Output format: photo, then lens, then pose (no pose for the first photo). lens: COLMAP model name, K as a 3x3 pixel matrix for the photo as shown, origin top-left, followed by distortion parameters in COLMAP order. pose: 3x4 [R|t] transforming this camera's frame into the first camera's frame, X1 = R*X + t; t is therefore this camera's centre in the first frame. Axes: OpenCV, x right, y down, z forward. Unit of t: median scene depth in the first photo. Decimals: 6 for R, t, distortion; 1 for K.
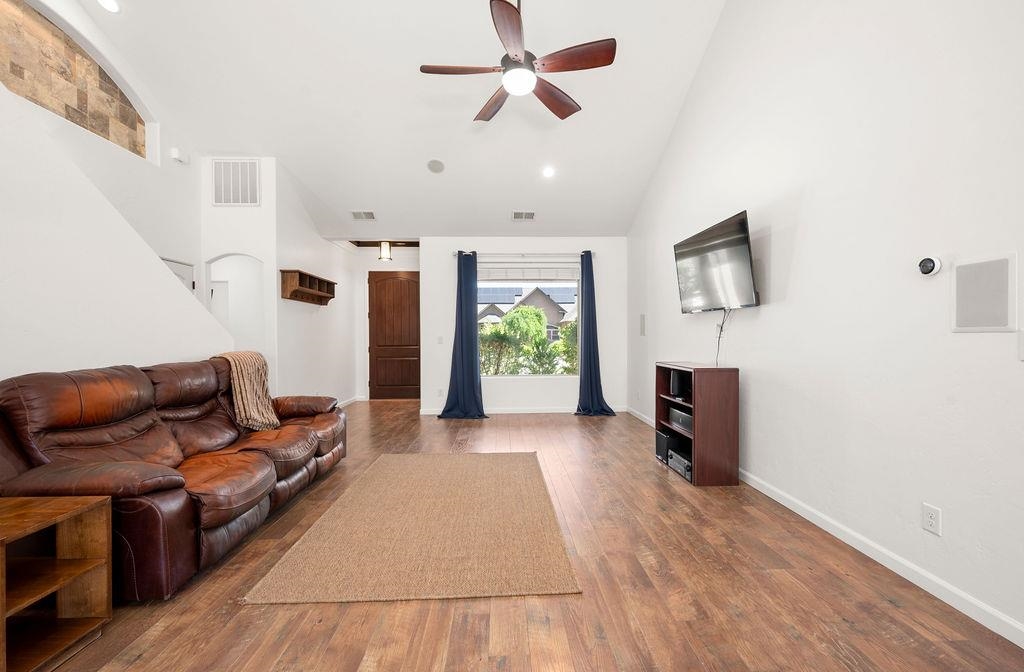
lens RADIAL K [[413.6, 0, 513.5], [0, 413.6, 335.0], [0, 0, 1]] dist [0.000975, -0.000279]
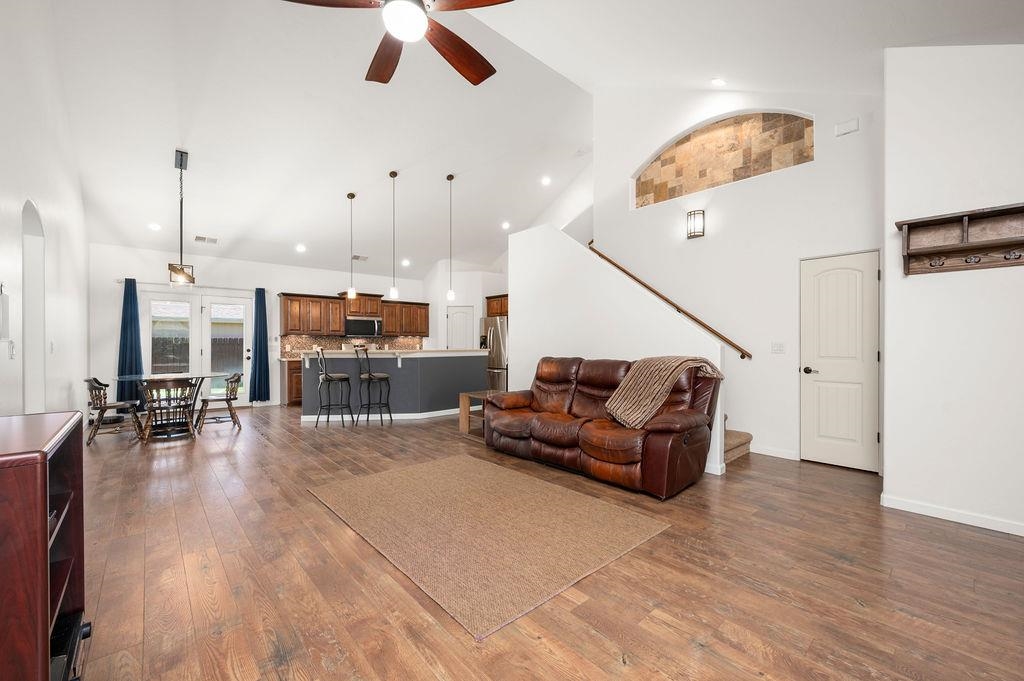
lens RADIAL K [[413.6, 0, 514.5], [0, 413.6, 347.9], [0, 0, 1]] dist [0.000975, -0.000279]
pose [[-0.771065, 0.004986, -0.636737, 0.318362], [-0.000210, 0.999967, 0.008085, 0.011006], [0.636756, 0.006368, -0.771039, 1.541819]]
